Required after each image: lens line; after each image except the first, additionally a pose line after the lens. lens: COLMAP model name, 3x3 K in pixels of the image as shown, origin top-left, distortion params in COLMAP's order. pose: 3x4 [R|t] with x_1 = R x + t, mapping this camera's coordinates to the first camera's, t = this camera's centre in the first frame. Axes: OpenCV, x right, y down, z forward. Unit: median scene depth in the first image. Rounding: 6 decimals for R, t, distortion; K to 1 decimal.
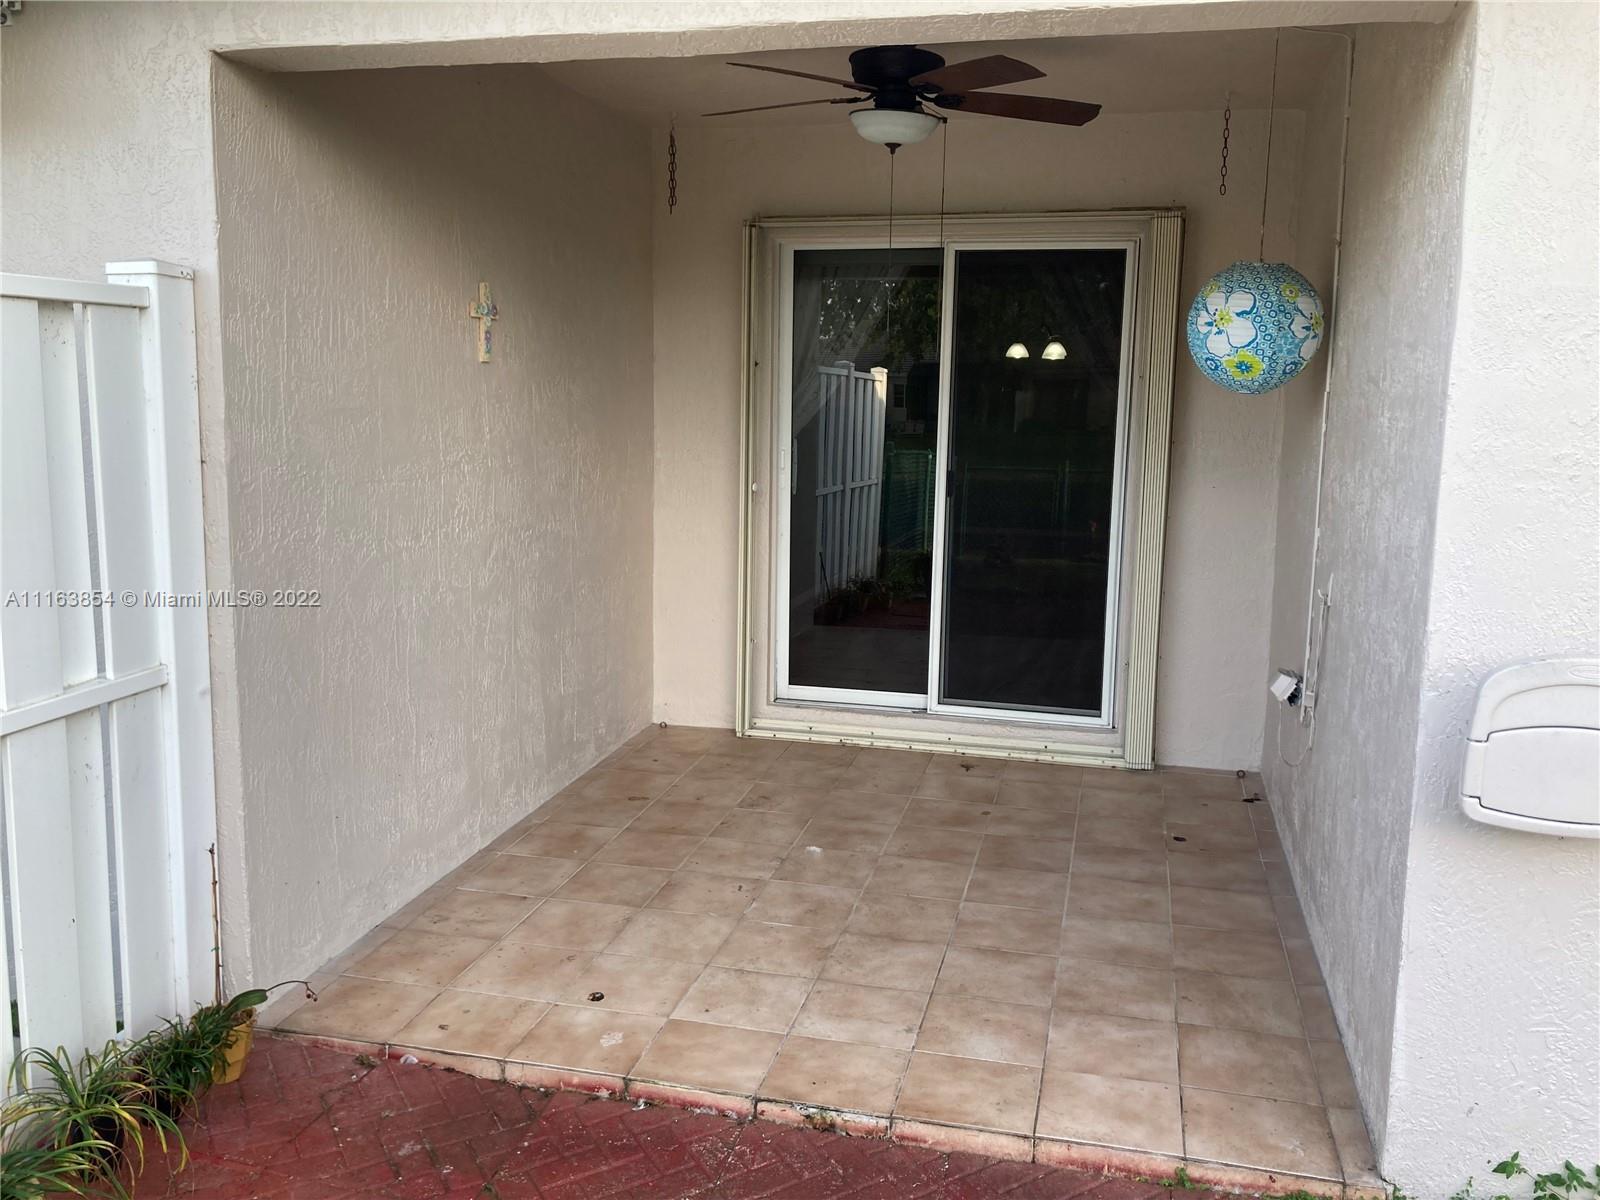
lens RADIAL K [[1307.9, 0, 804.3], [0, 1307.9, 590.7], [0, 0, 1]] dist [0.039319, -0.060077]
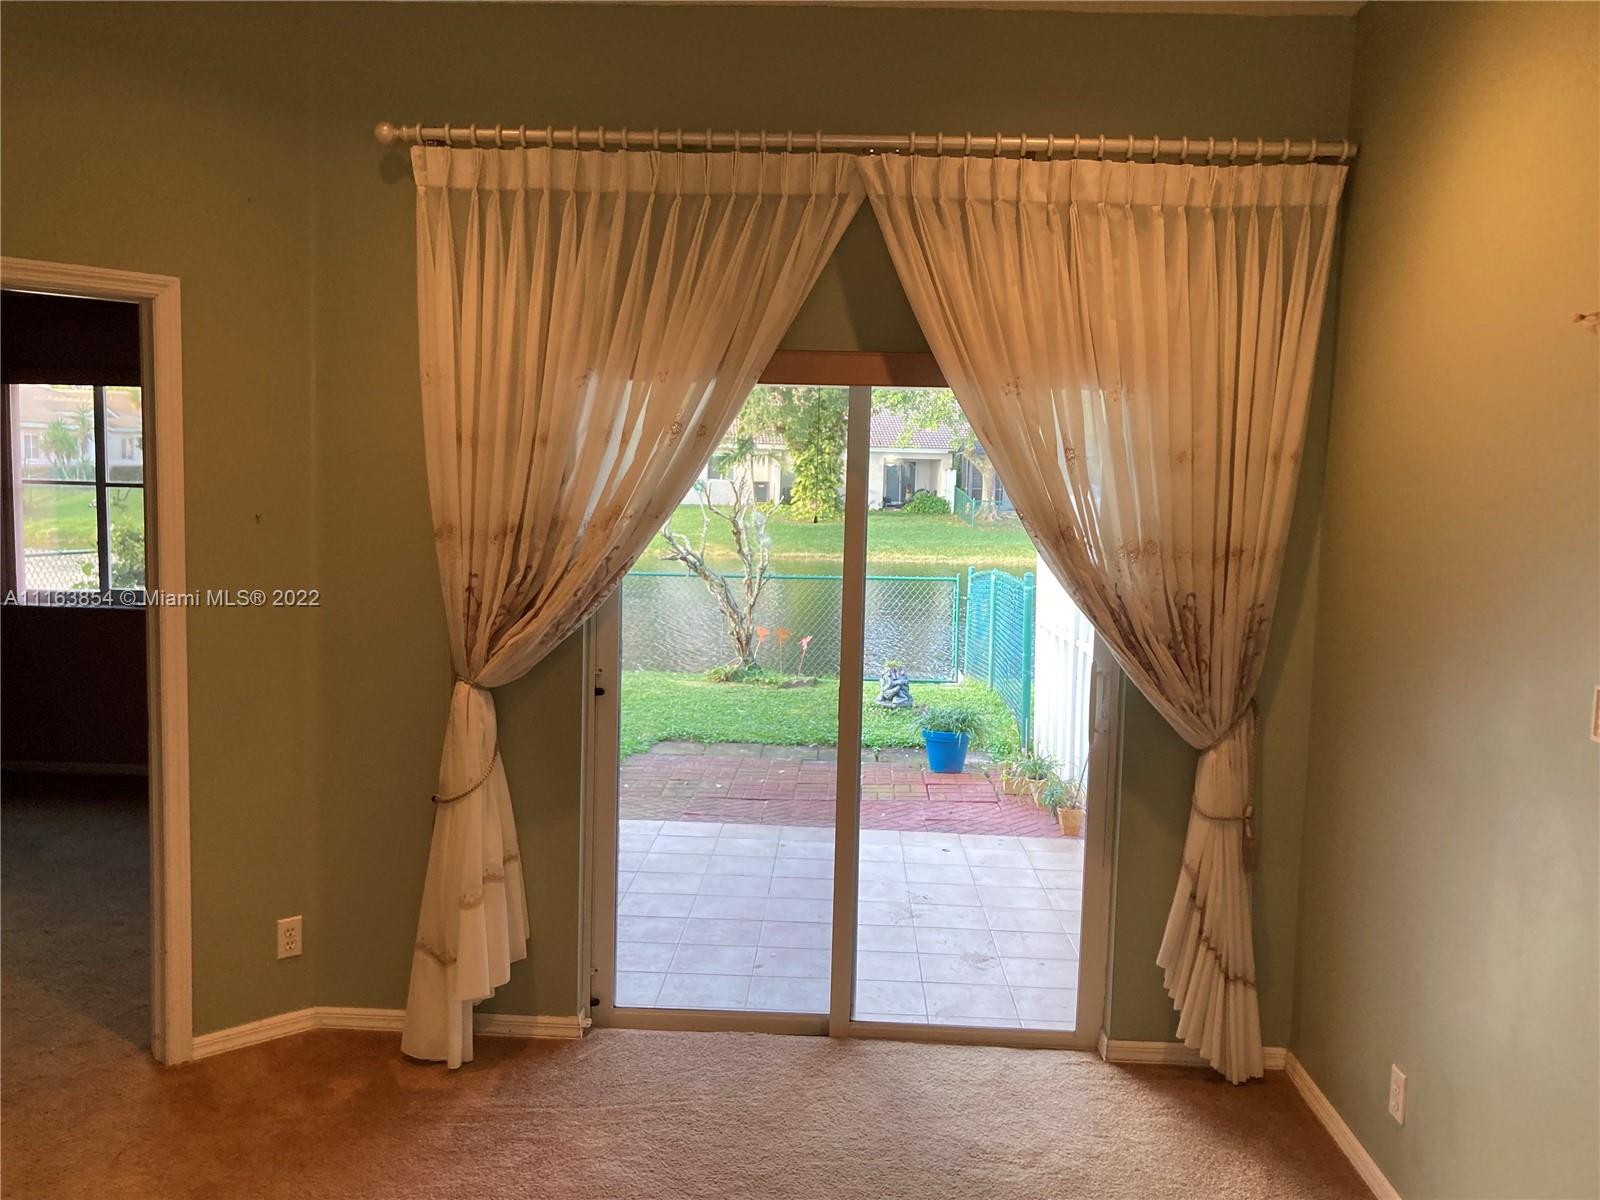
lens RADIAL K [[1307.9, 0, 791.8], [0, 1307.9, 583.9], [0, 0, 1]] dist [0.039319, -0.060077]
pose [[-0.978635, -0.028870, -0.203568, 0.440544], [-0.073108, 0.974249, 0.213292, -0.440011], [0.192168, 0.223617, -0.955545, 2.560809]]
